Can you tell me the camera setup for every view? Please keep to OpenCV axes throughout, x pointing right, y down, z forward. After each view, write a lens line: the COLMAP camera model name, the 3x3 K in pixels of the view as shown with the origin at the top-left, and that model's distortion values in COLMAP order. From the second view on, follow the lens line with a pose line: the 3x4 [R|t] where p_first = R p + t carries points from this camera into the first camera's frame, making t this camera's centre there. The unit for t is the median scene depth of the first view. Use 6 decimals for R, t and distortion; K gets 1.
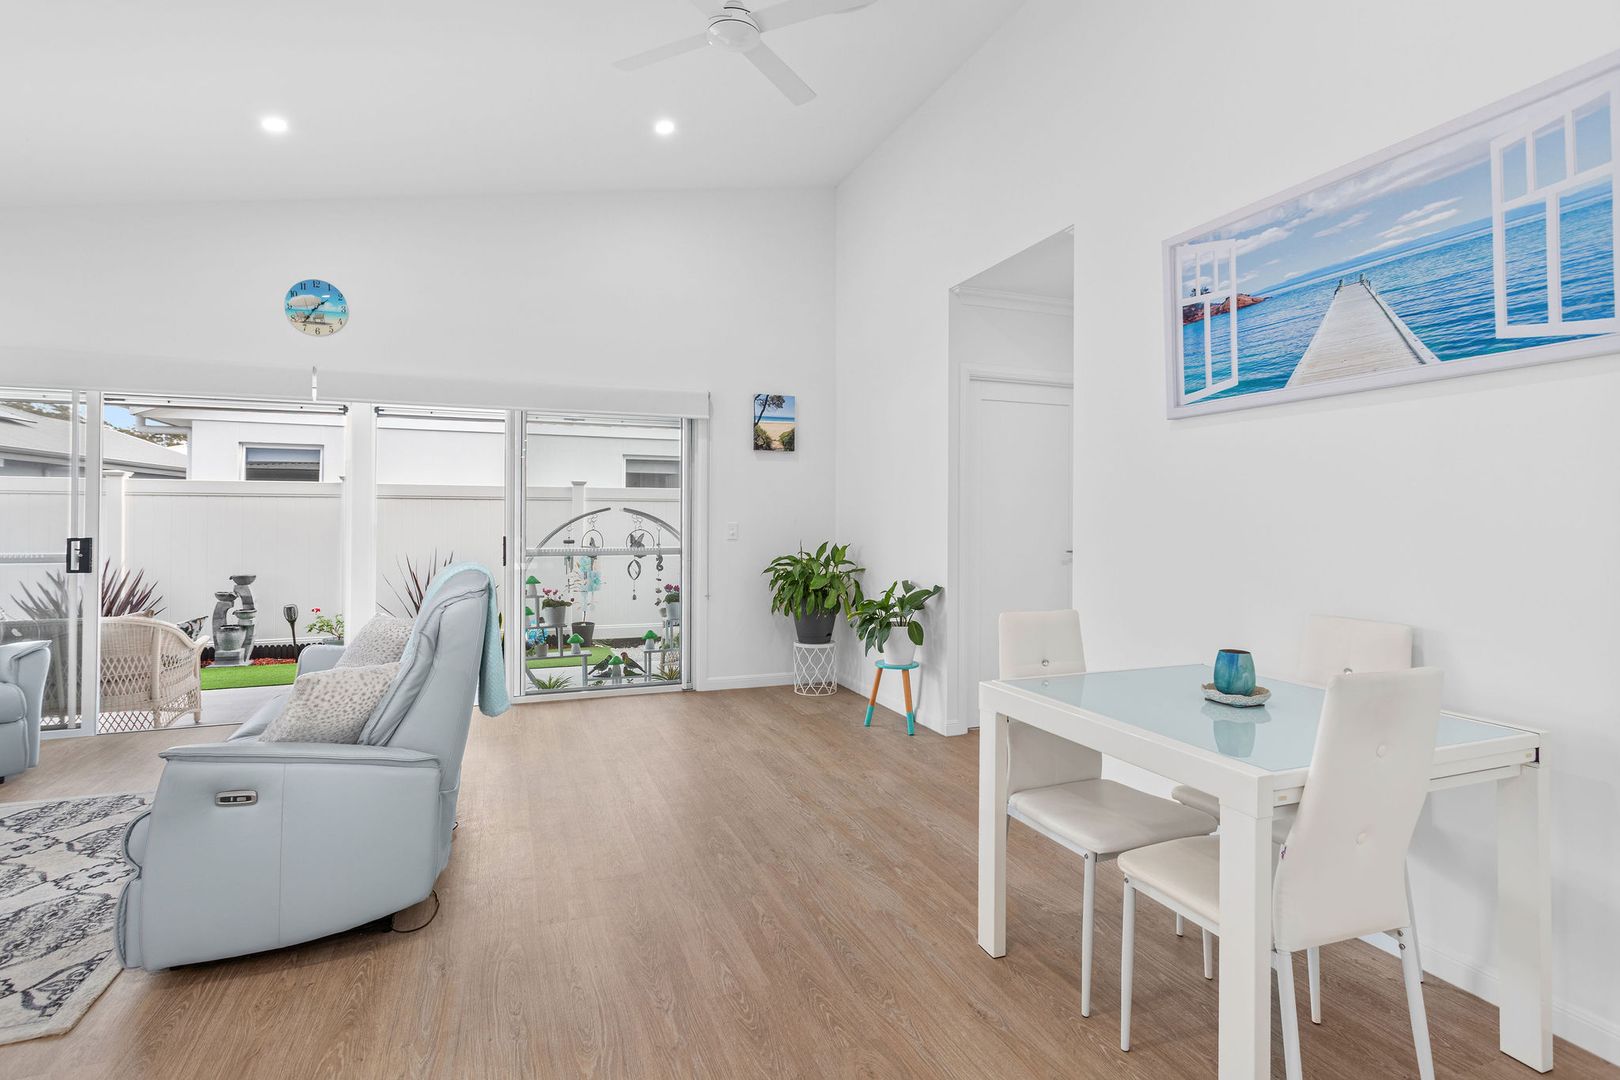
lens RADIAL K [[781.4, 0, 798.9], [0, 781.4, 515.6], [0, 0, 1]] dist [0.005355, 0.001274]
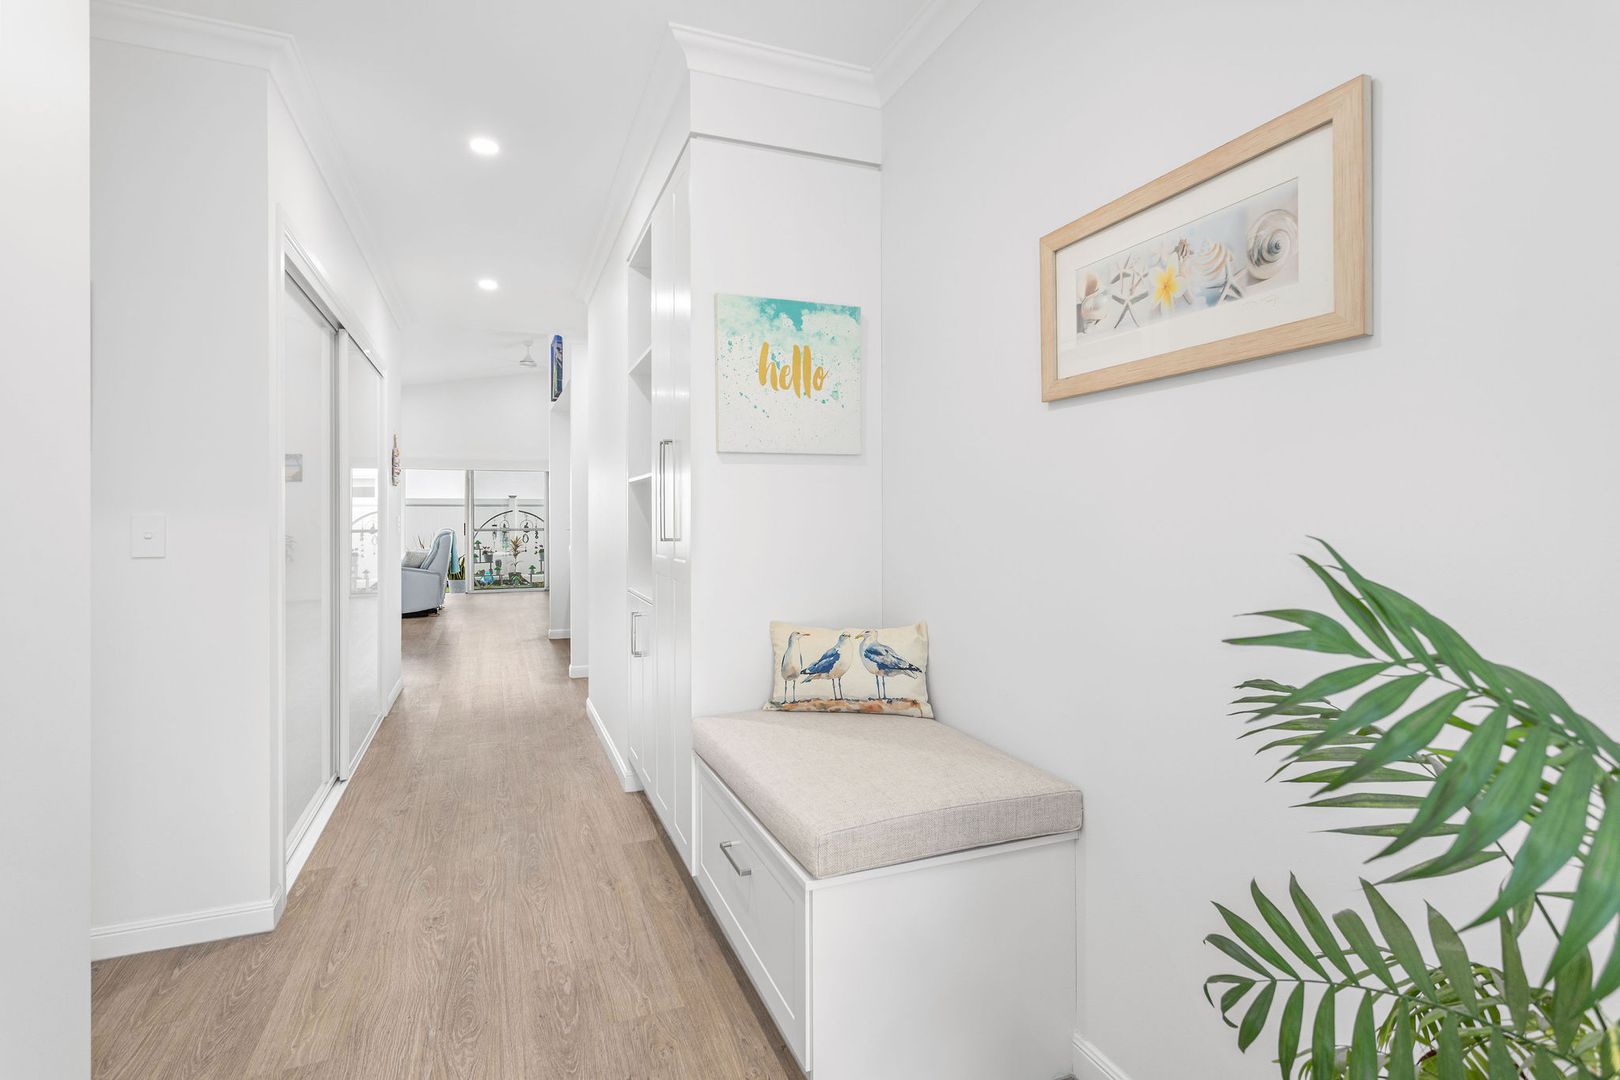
lens RADIAL K [[781.4, 0, 798.9], [0, 781.4, 515.6], [0, 0, 1]] dist [0.005355, 0.001274]
pose [[0.999739, -0.002703, 0.022694, 0.508584], [0.002706, 0.999996, -0.000087, 0.009044], [-0.022693, 0.000149, 0.999742, -1.209402]]
